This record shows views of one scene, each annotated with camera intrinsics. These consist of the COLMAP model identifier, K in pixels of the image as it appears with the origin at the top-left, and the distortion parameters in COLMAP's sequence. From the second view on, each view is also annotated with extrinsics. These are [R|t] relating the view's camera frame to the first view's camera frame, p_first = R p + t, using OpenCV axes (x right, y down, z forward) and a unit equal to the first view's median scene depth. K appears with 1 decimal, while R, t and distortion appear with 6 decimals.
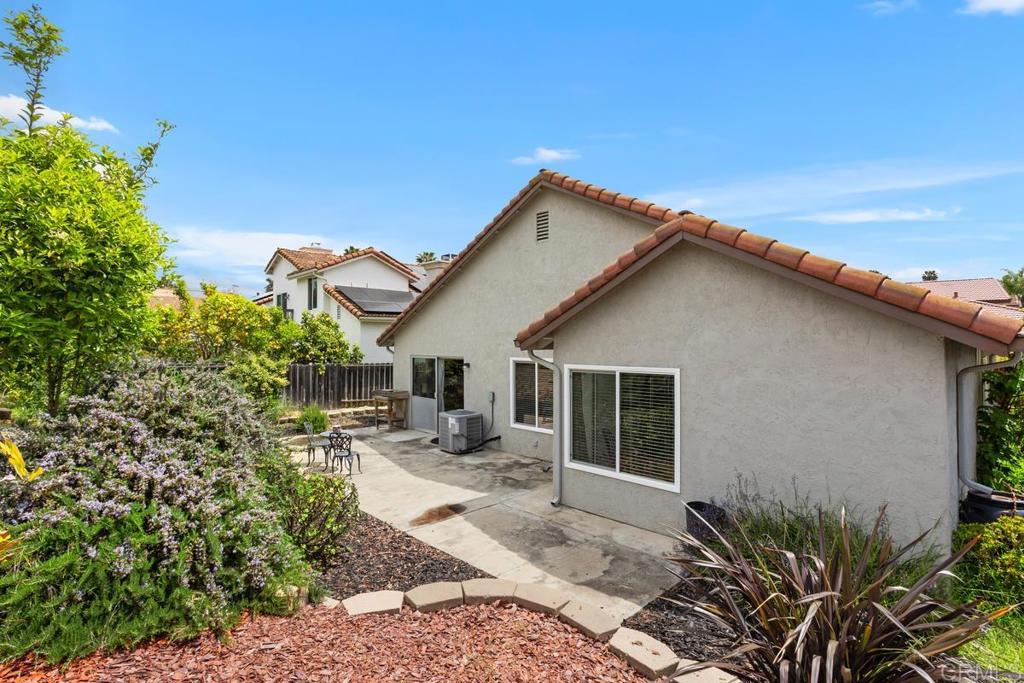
lens RADIAL K [[499.4, 0, 510.5], [0, 499.4, 342.7], [0, 0, 1]] dist [-0.032522, 0.020716]
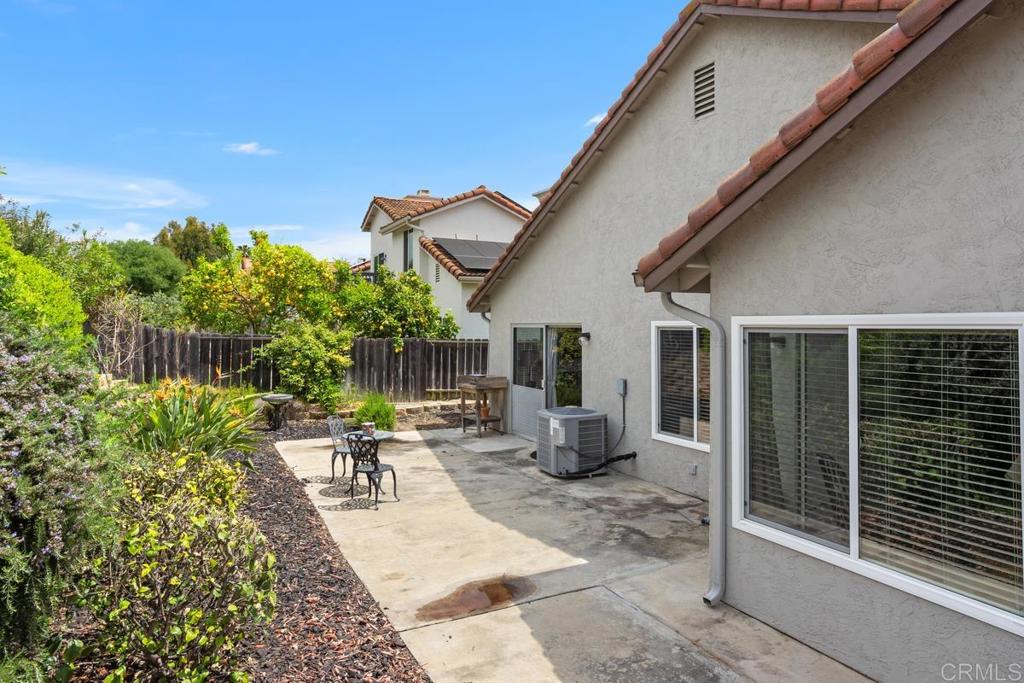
lens RADIAL K [[630.8, 0, 506.3], [0, 630.8, 316.9], [0, 0, 1]] dist [-0.014227, 0.006959]
pose [[0.958140, -0.002759, -0.286288, 0.048775], [-0.001463, 0.999893, -0.014532, 0.035182], [0.286297, 0.014342, 0.958034, 0.230030]]
